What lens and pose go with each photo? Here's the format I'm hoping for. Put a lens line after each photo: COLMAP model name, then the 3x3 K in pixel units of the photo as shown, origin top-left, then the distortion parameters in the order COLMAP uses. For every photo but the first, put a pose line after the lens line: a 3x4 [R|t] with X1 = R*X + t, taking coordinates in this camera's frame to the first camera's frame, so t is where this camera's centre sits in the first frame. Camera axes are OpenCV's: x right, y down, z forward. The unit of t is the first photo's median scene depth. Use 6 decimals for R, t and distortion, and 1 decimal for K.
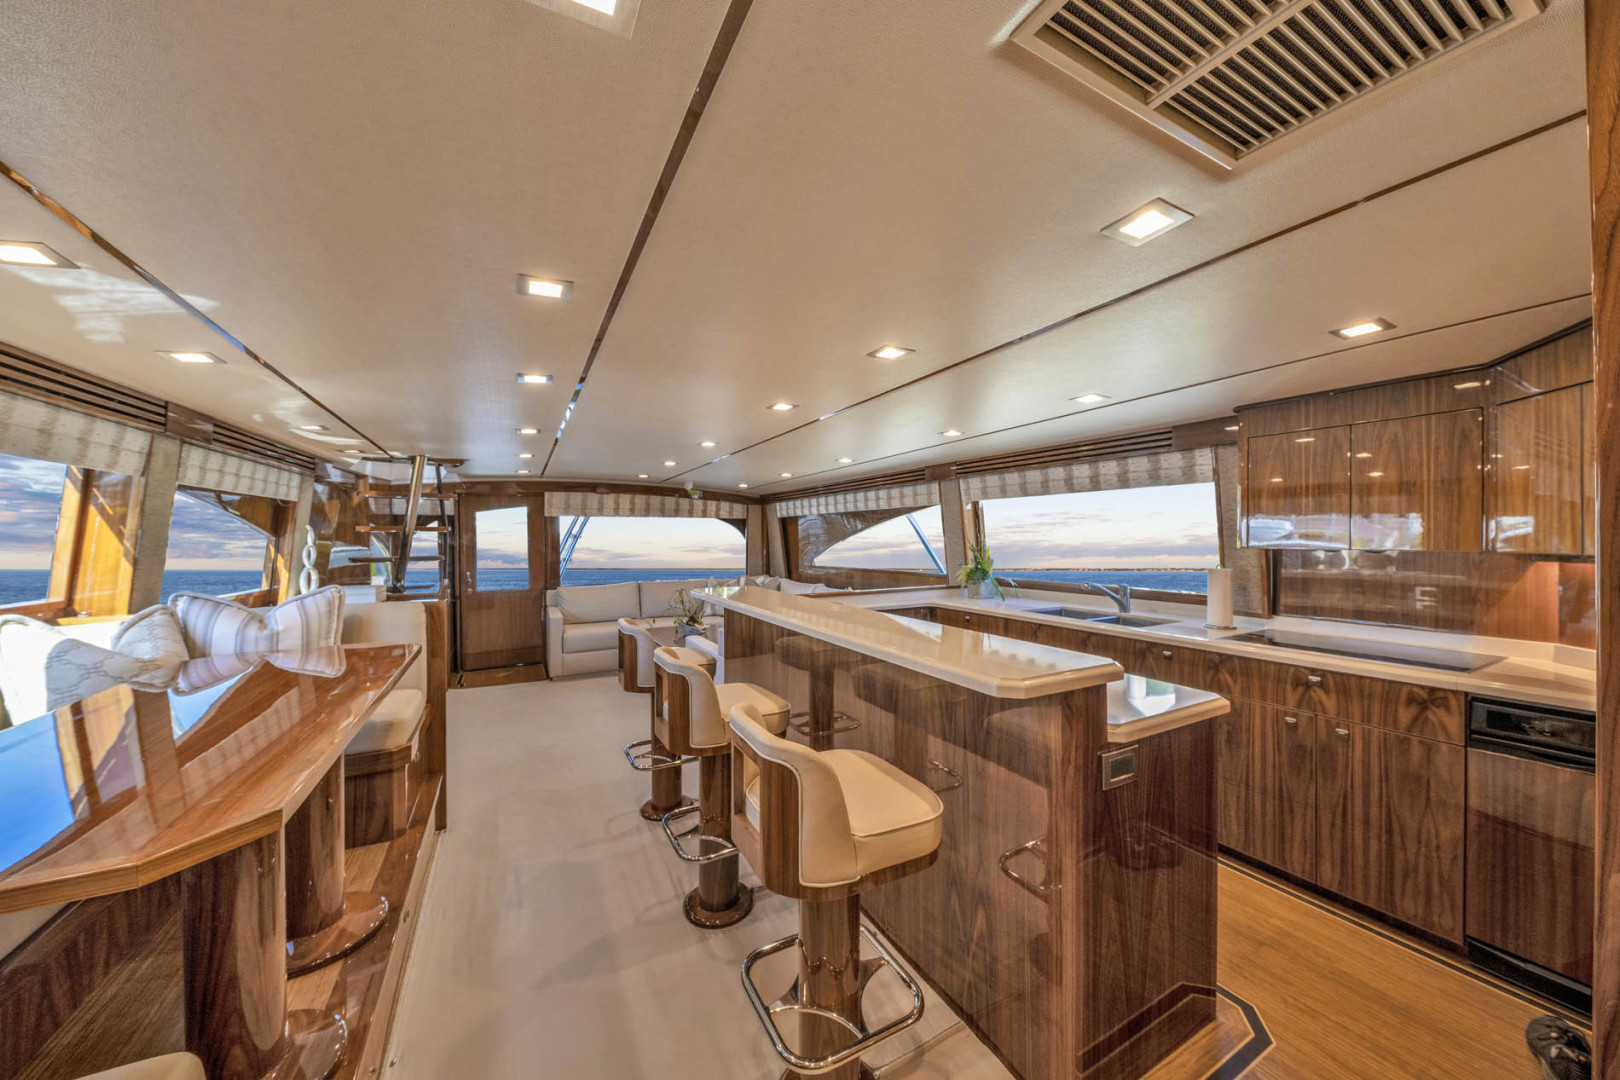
lens RADIAL K [[575.9, 0, 849.3], [0, 575.9, 540.8], [0, 0, 1]] dist [0.001572, -0.000784]
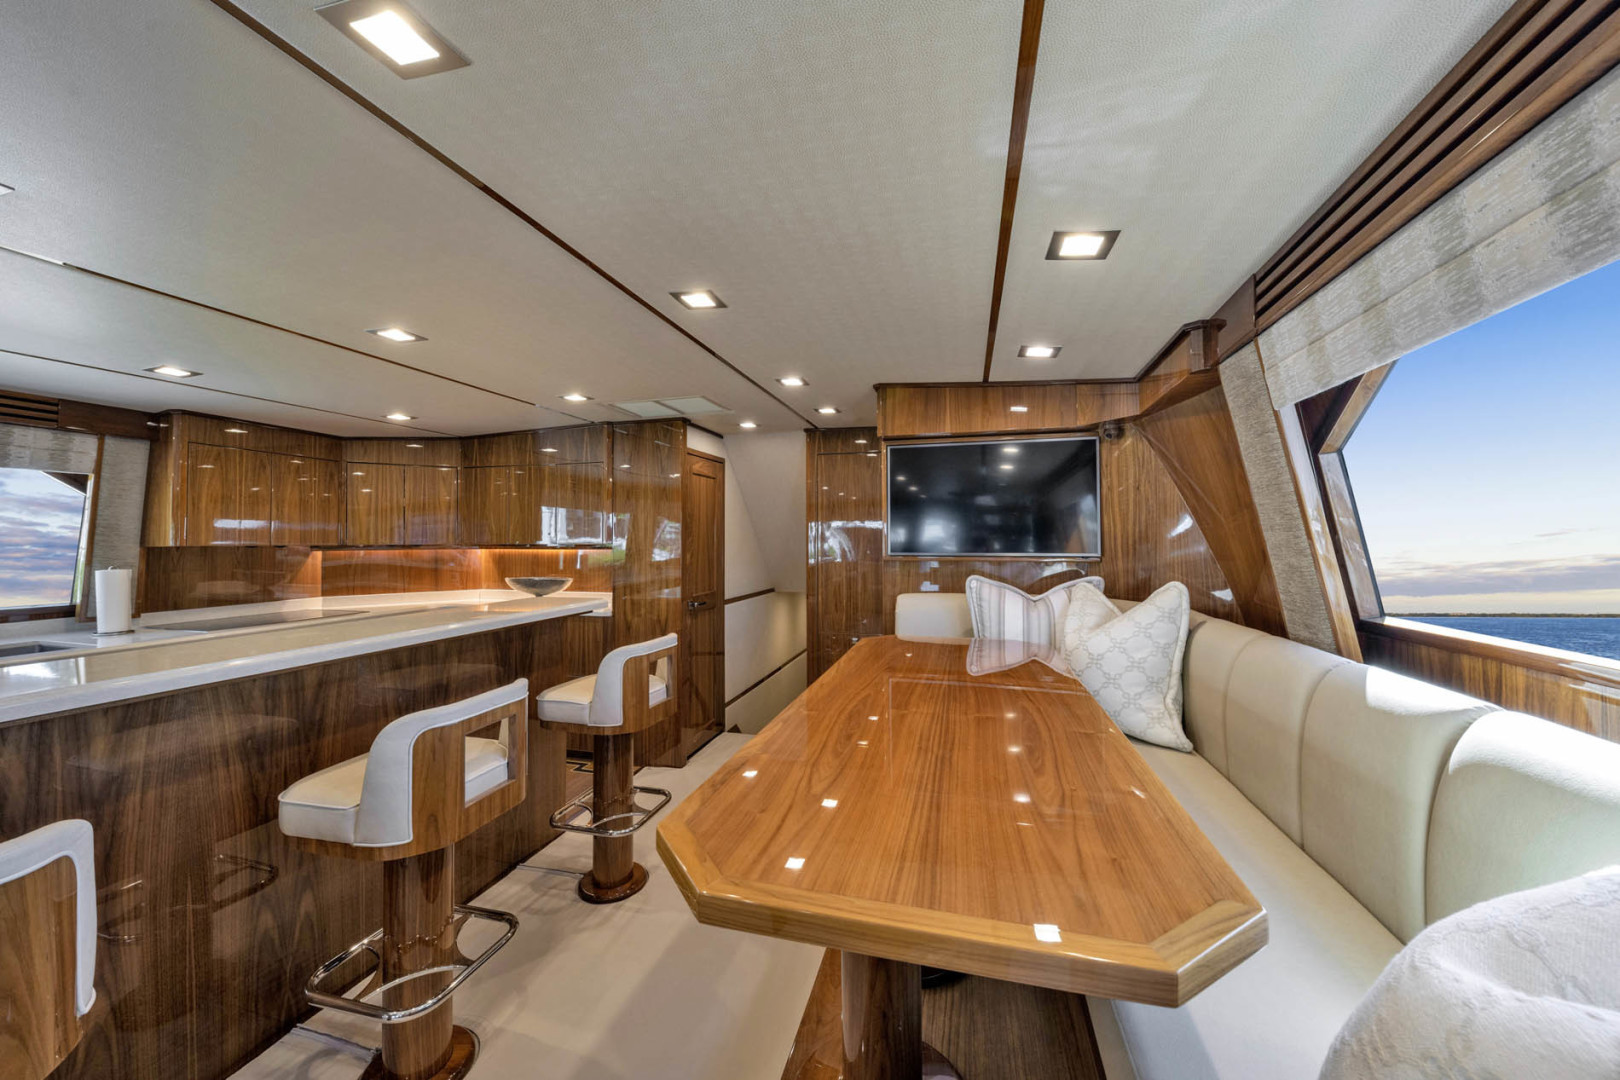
lens RADIAL K [[575.9, 0, 809.3], [0, 575.9, 531.3], [0, 0, 1]] dist [0.001572, -0.000784]
pose [[-0.705993, 0.015485, 0.708050, -0.457995], [0.013609, 0.999873, -0.008297, 0.006914], [-0.708088, 0.003778, -0.706114, 0.513820]]
